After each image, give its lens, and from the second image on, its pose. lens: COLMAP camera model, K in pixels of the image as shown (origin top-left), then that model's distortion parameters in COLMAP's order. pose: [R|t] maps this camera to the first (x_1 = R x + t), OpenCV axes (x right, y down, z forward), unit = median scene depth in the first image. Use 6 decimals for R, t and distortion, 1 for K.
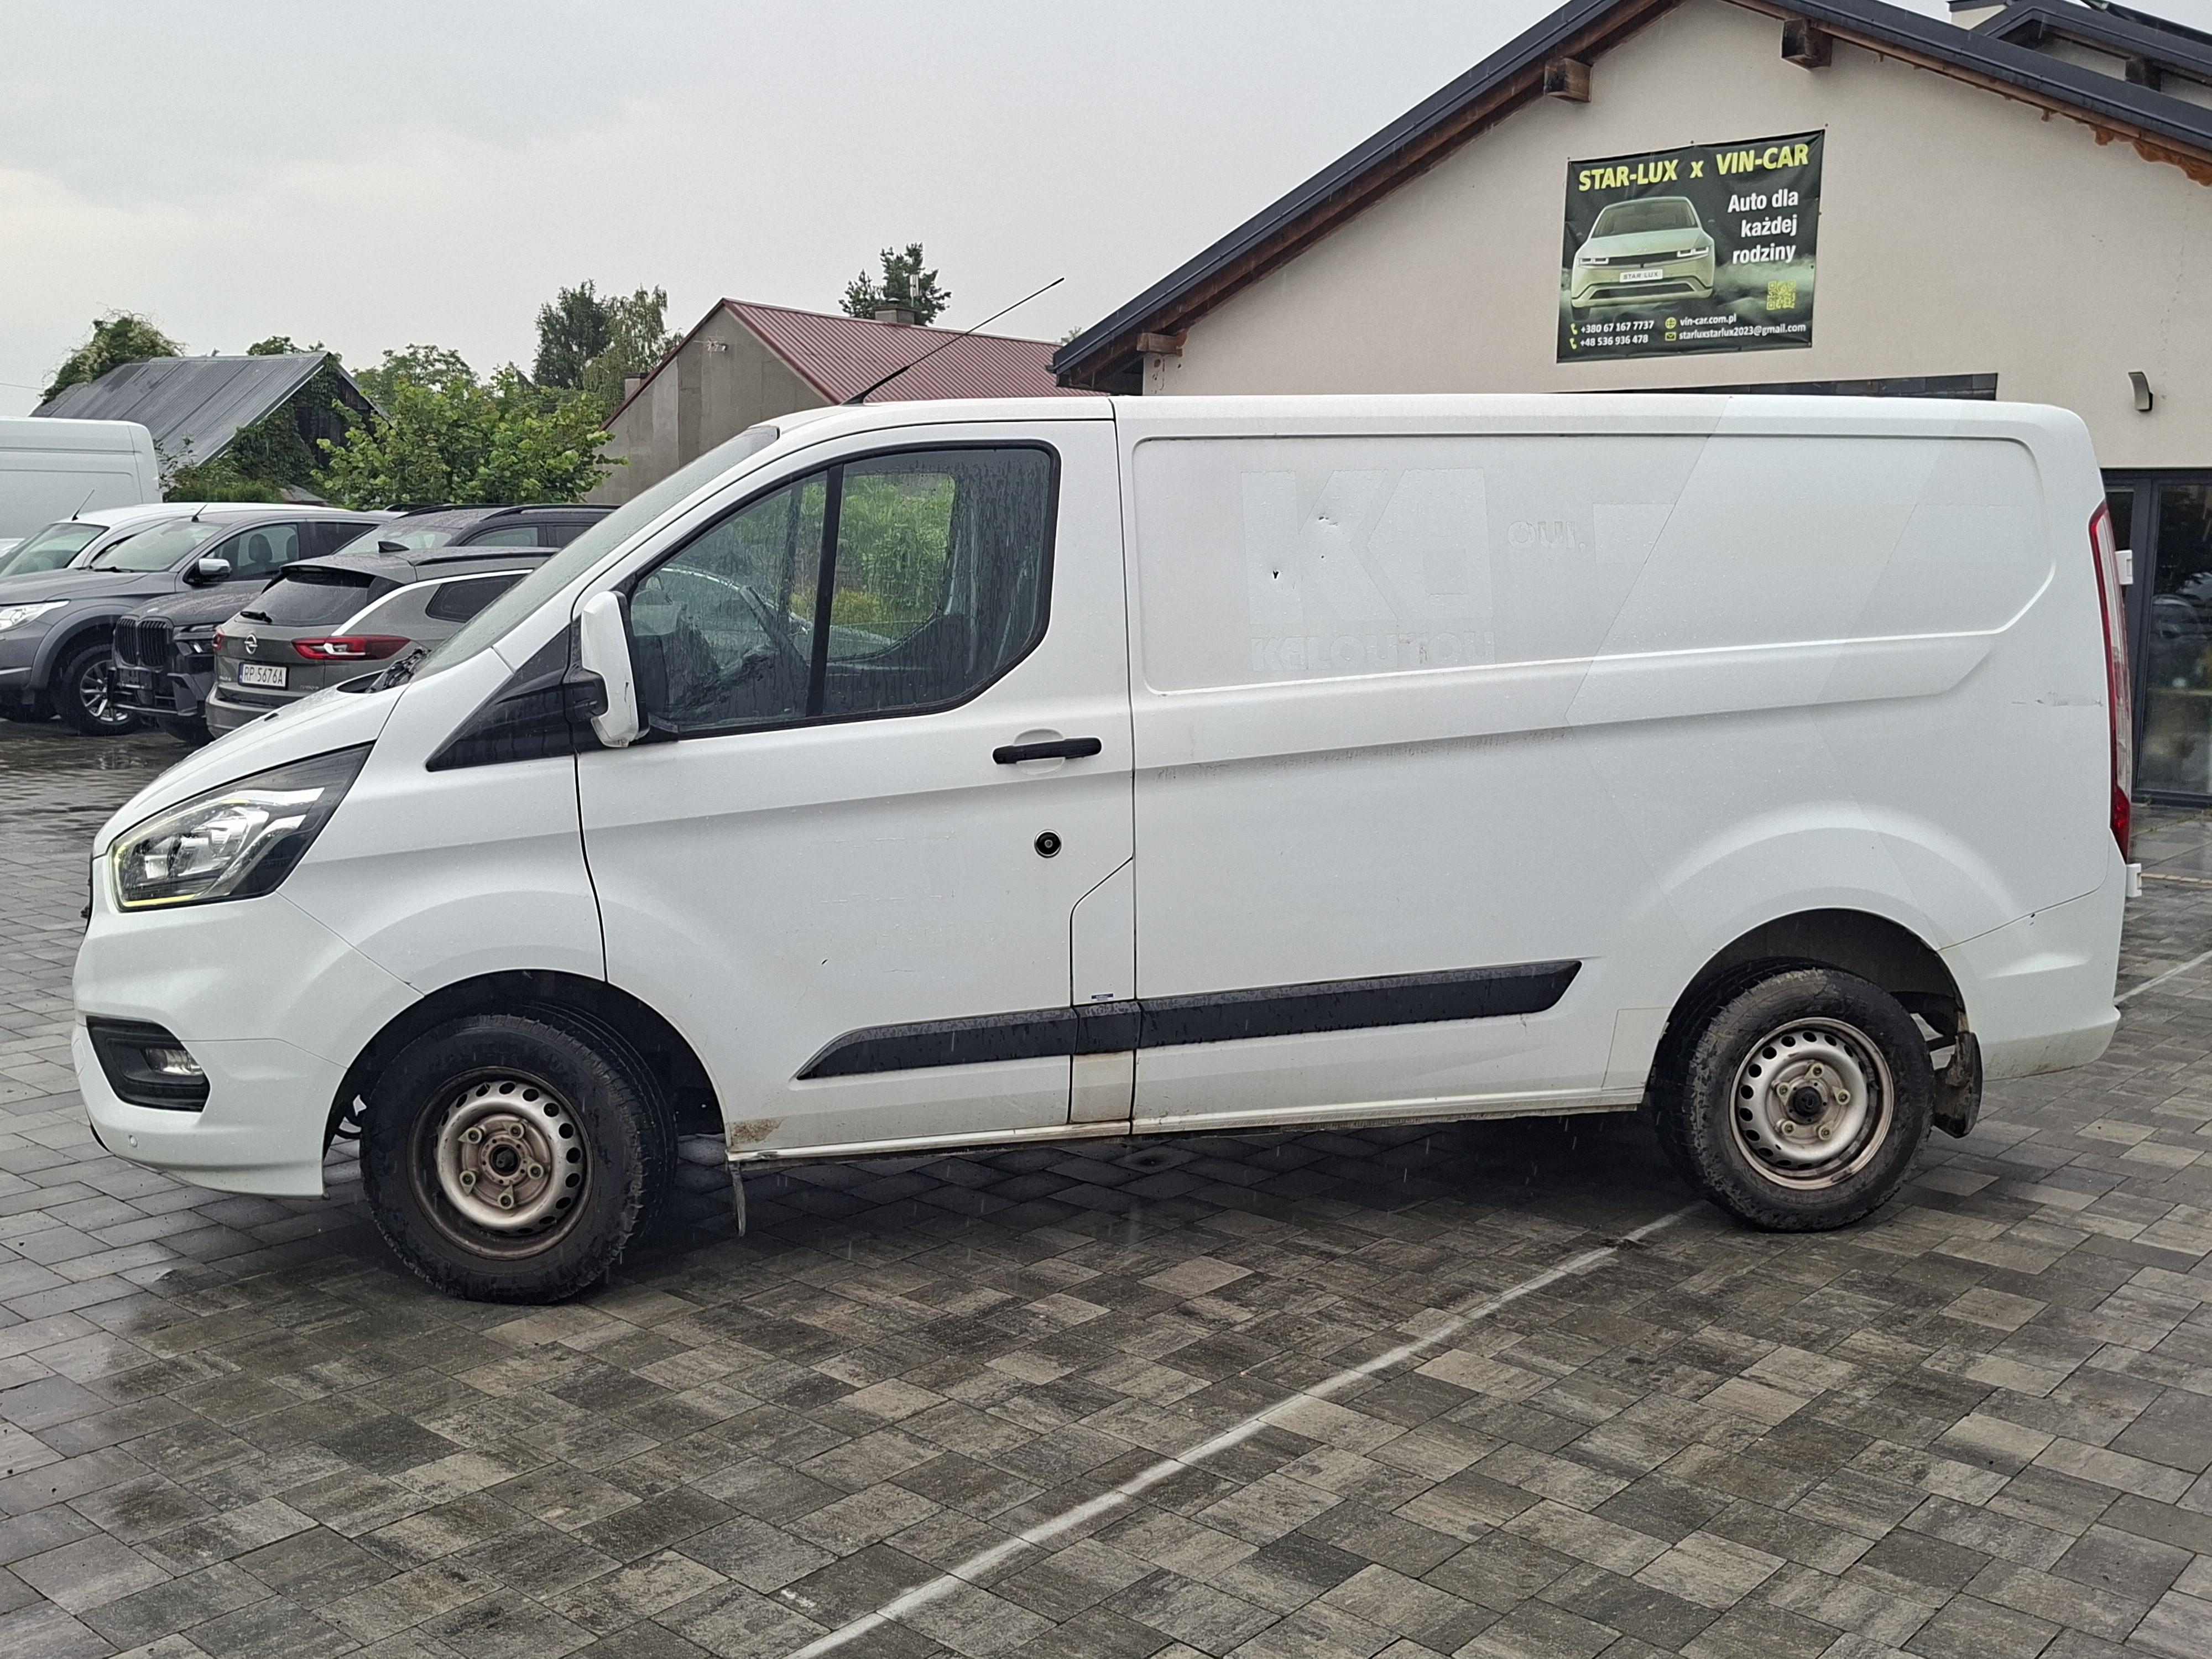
lens RADIAL K [[2151.7, 0, 1103.1], [0, 2151.7, 815.8], [0, 0, 1]] dist [0.096458, 0.000000]
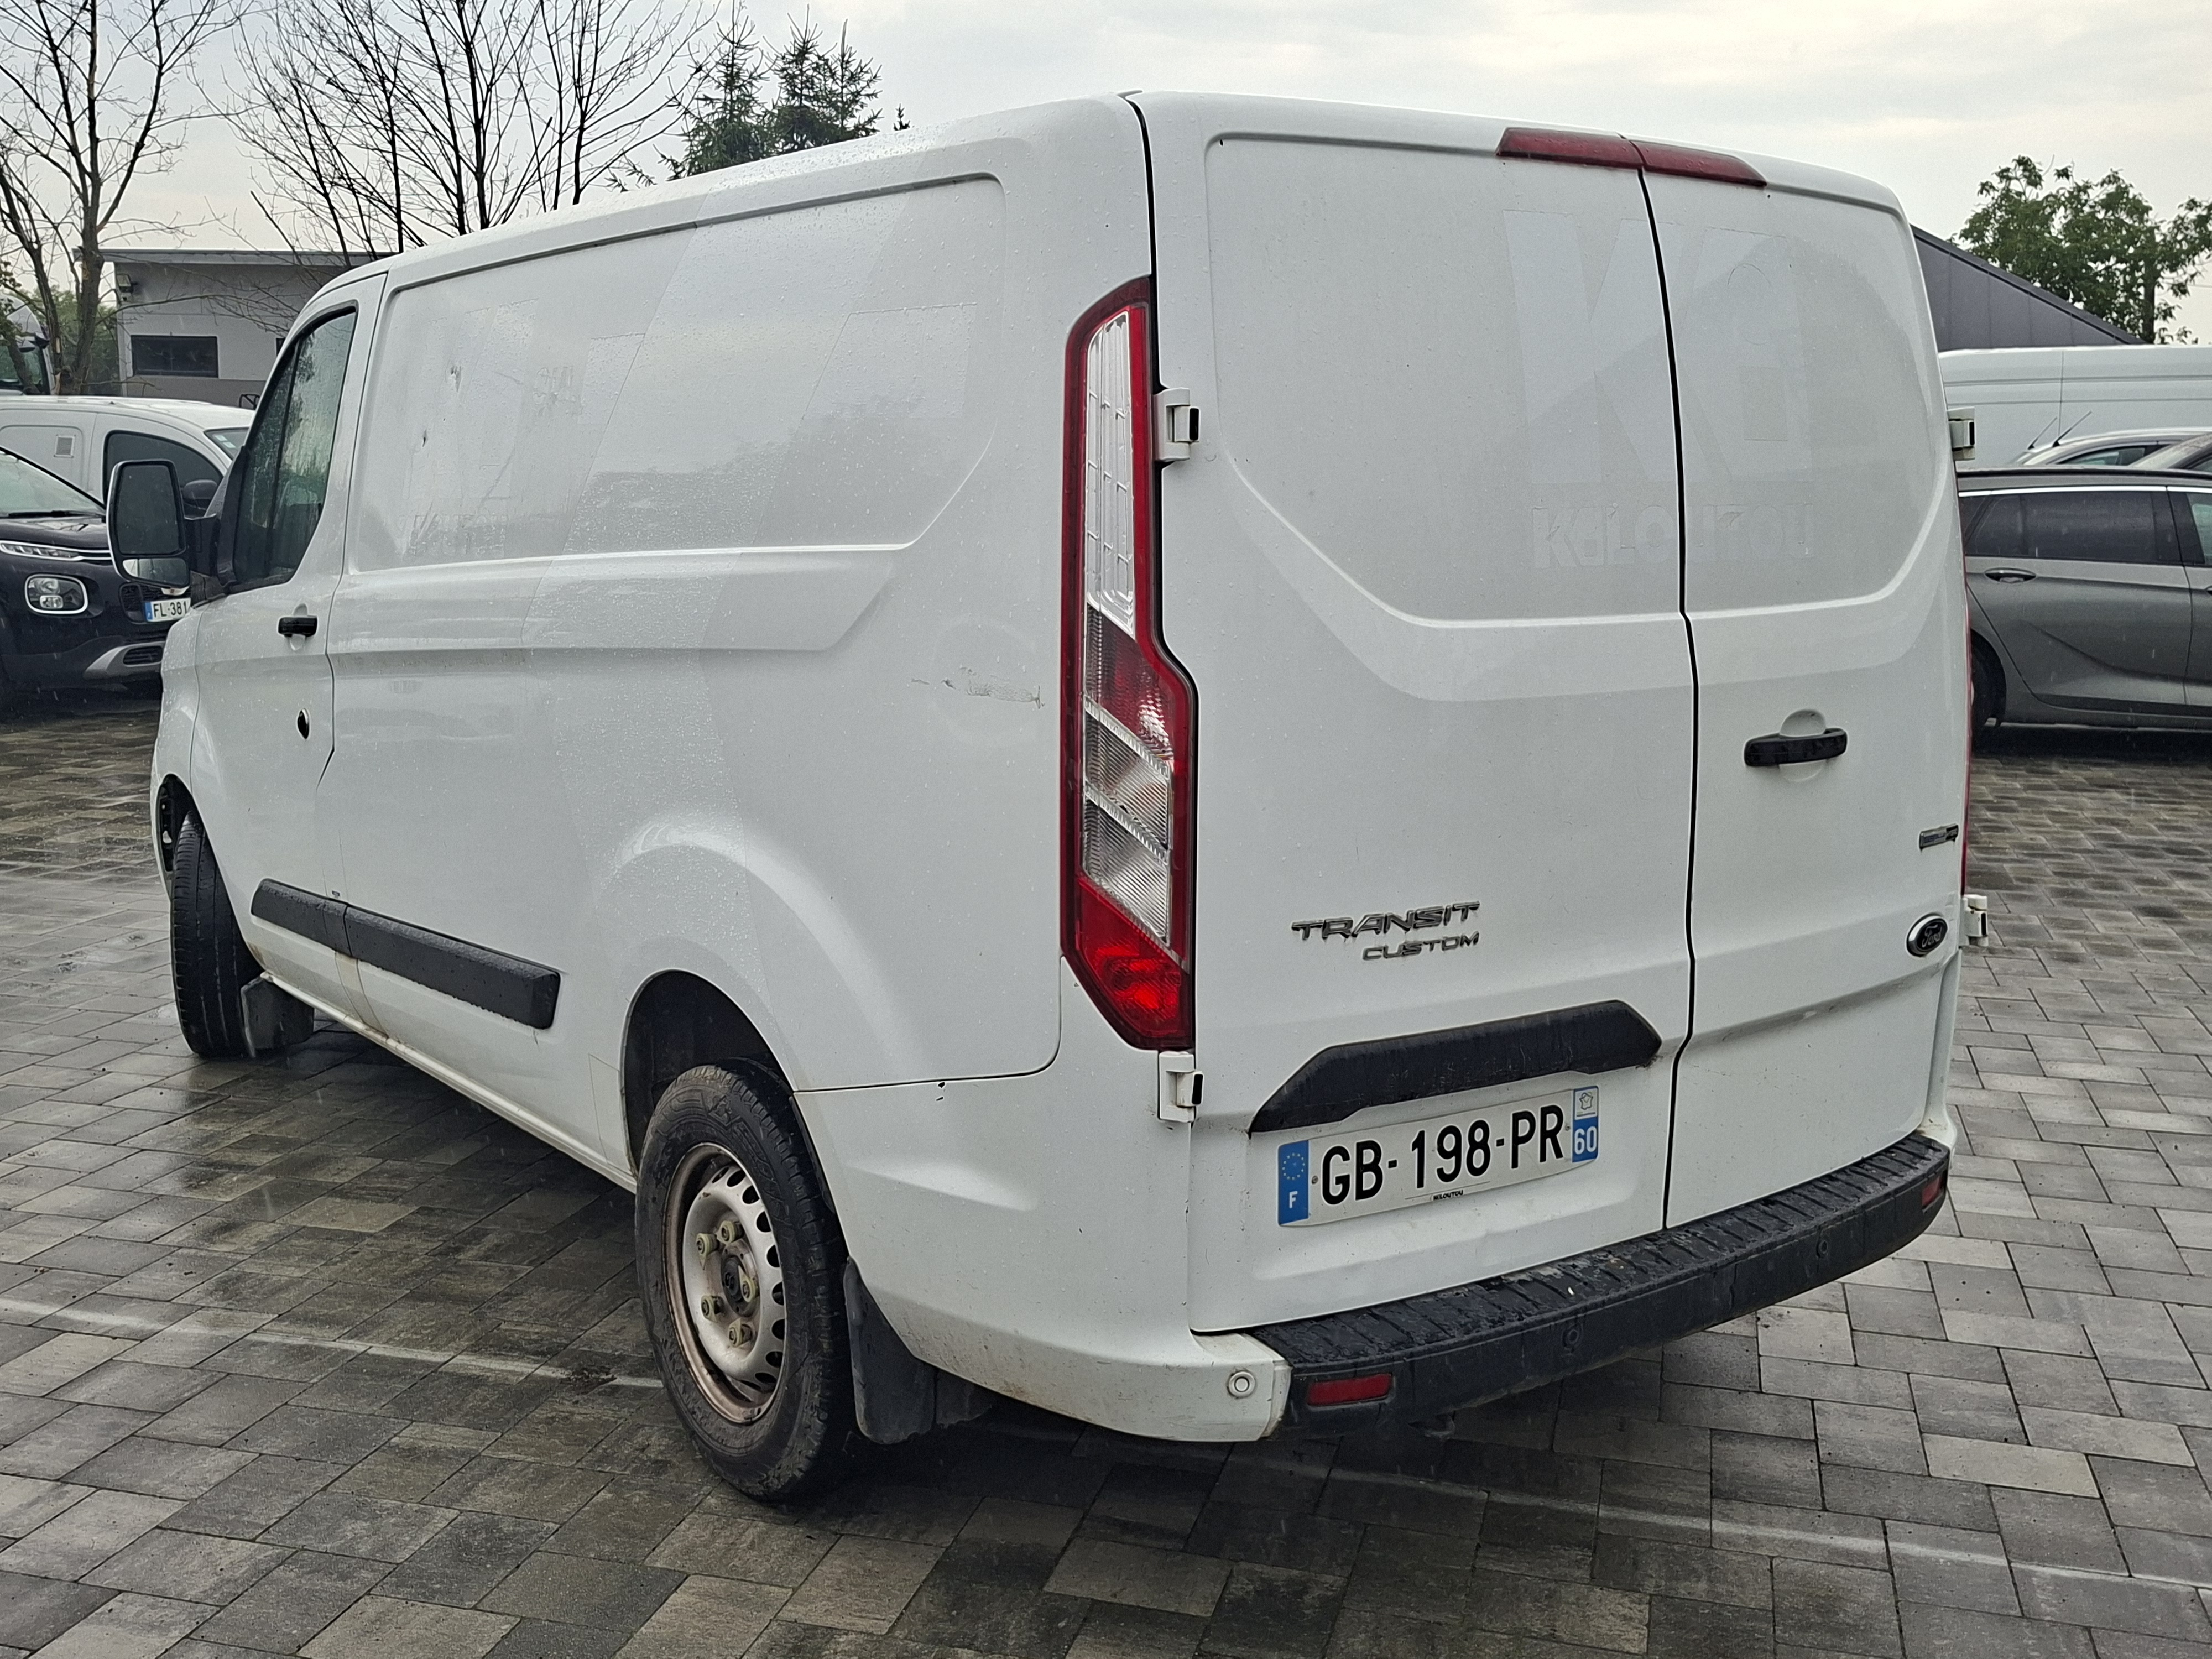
lens RADIAL K [[2151.7, 0, 1092.3], [0, 2151.7, 821.6], [0, 0, 1]] dist [0.096458, 0.000000]
pose [[0.407481, 0.136958, -0.902885, 0.961580], [-0.112753, 0.988670, 0.099085, -0.077577], [0.906226, 0.061428, 0.418307, 0.864699]]
